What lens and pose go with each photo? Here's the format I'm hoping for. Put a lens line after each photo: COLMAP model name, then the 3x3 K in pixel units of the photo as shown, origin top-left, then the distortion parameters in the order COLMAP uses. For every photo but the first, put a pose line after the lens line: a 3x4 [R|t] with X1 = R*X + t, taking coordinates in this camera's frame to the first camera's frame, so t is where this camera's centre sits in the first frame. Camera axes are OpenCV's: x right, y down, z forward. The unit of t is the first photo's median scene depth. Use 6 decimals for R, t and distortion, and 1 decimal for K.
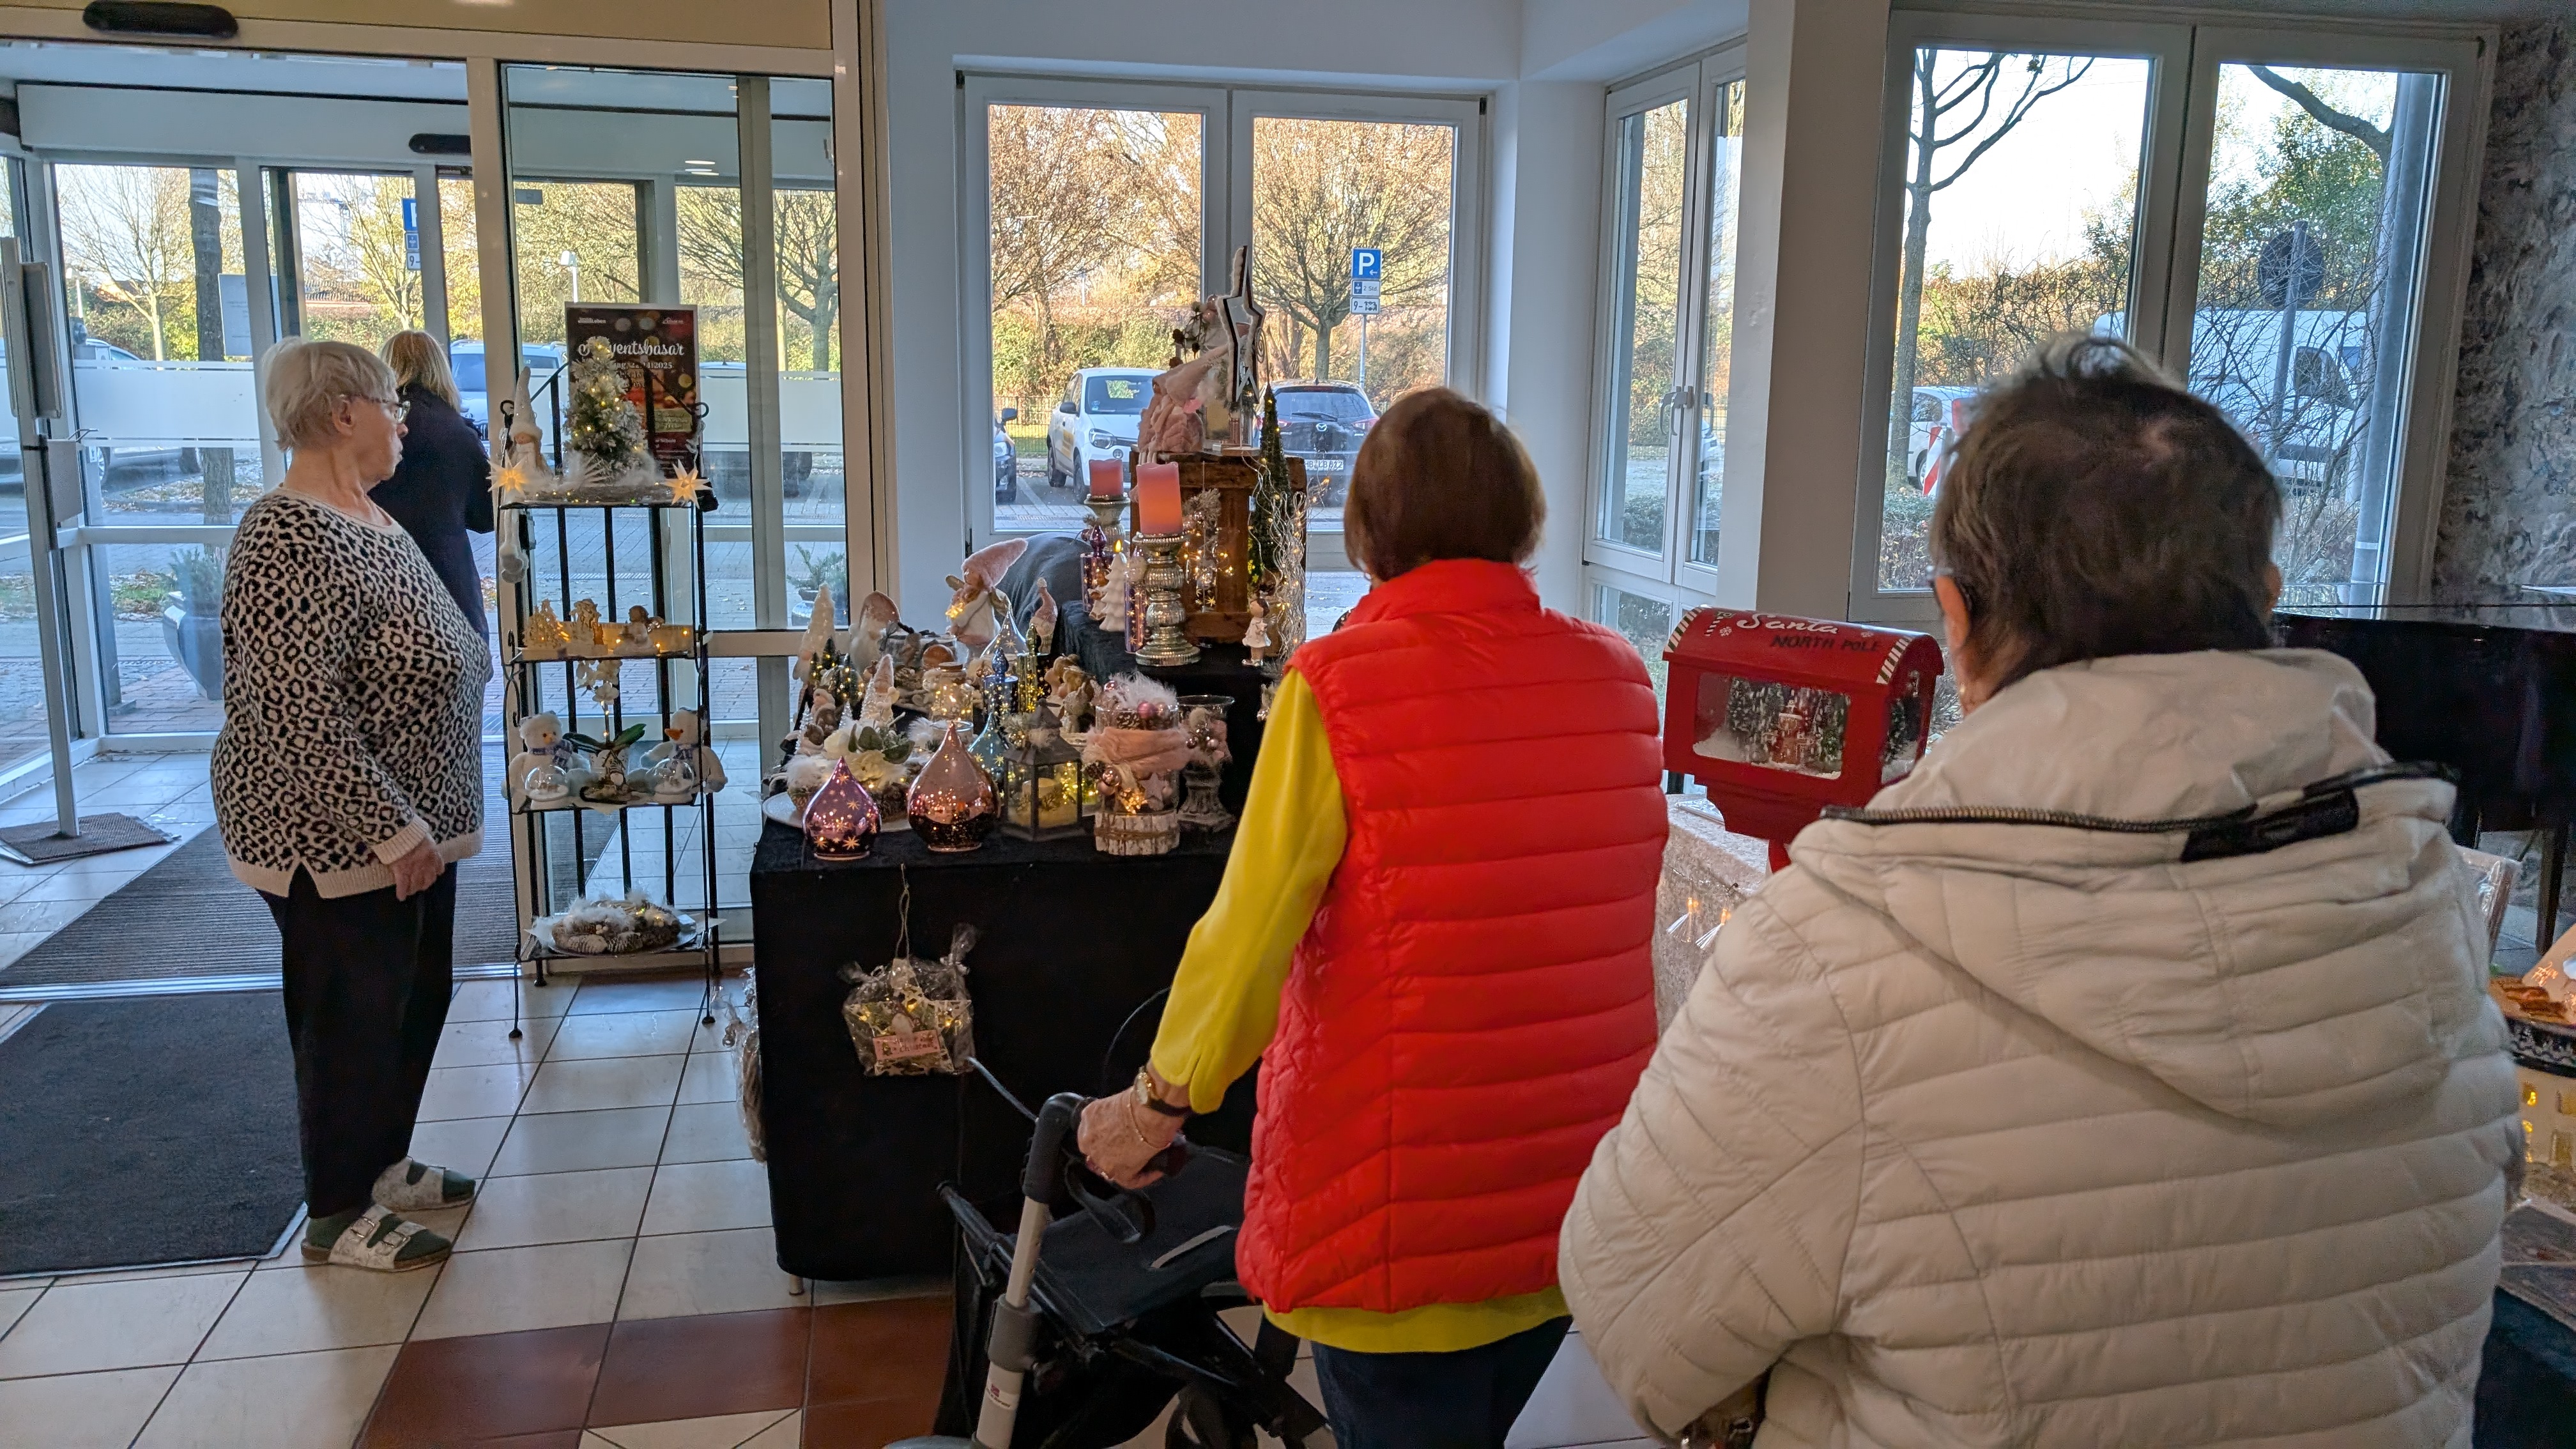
lens RADIAL K [[1933.5, 0, 1295.7], [0, 1933.5, 727.6], [0, 0, 1]] dist [0.026253, -0.006712]
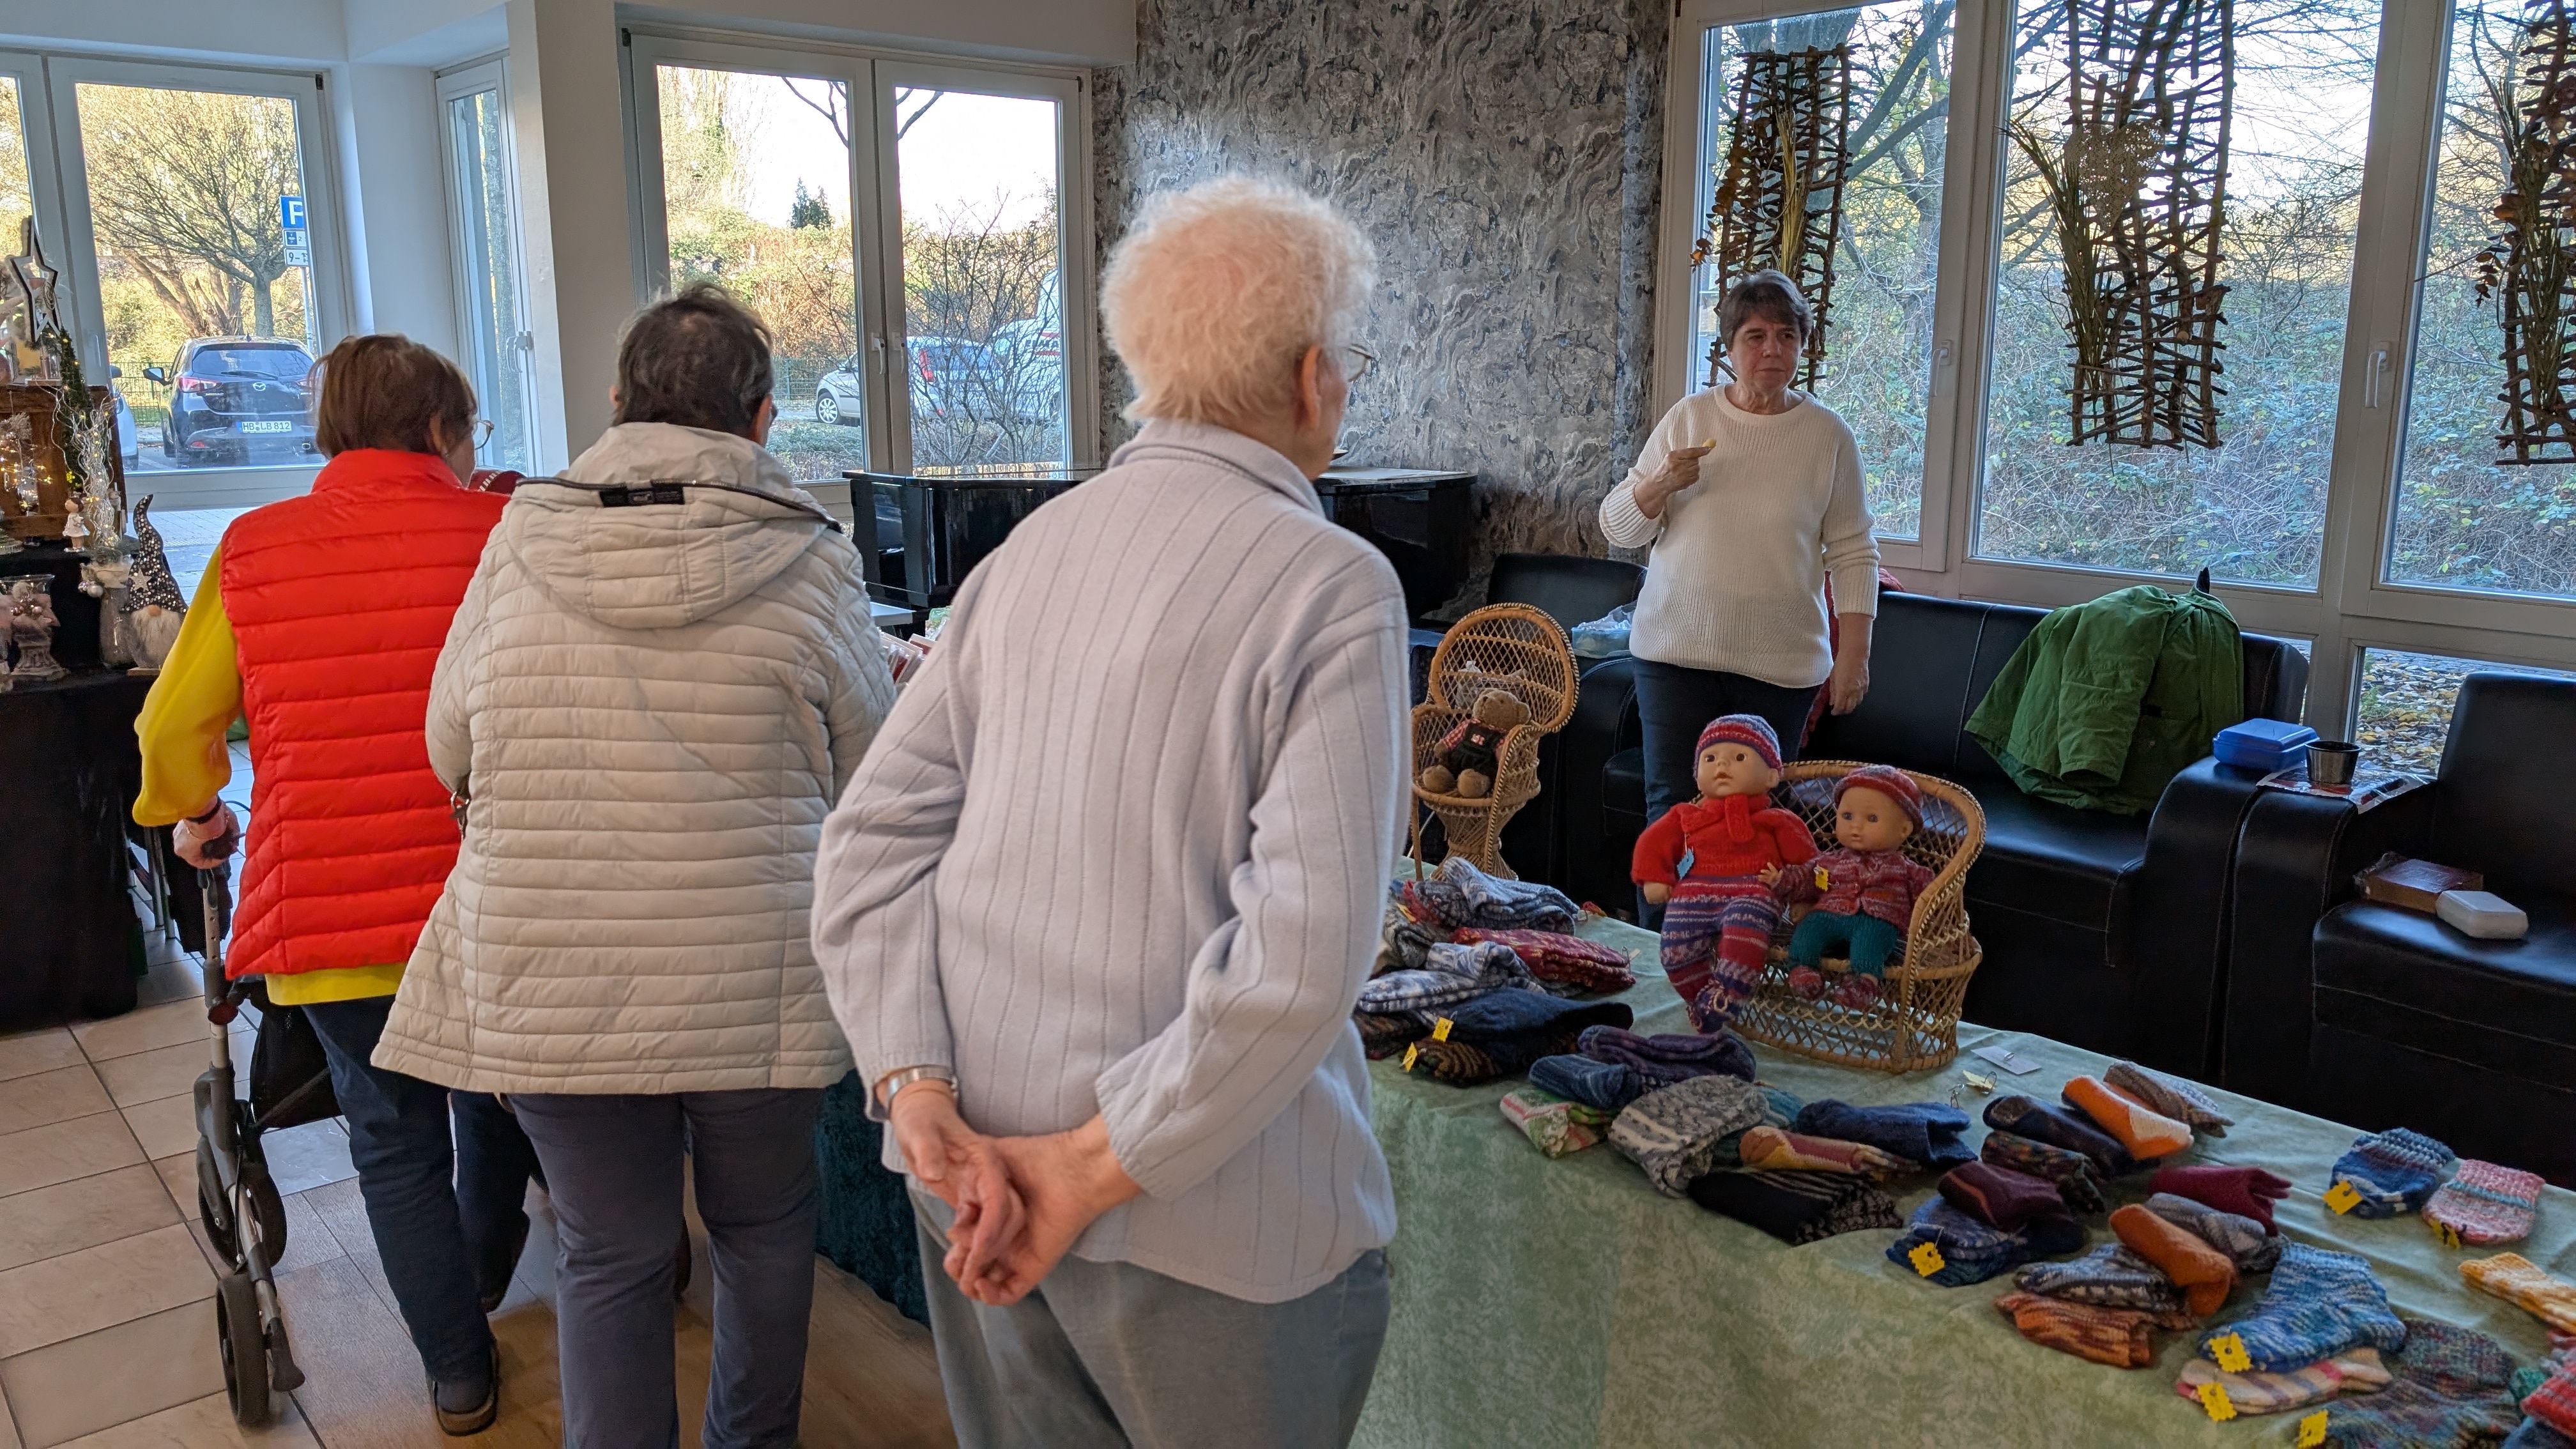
lens RADIAL K [[1933.5, 0, 1283.5], [0, 1933.5, 709.1], [0, 0, 1]] dist [0.026253, -0.006712]
pose [[0.887492, -0.102998, 0.449166, 0.061830], [0.096864, 0.994621, 0.036686, 0.064368], [-0.450529, 0.010950, 0.892695, -0.314757]]
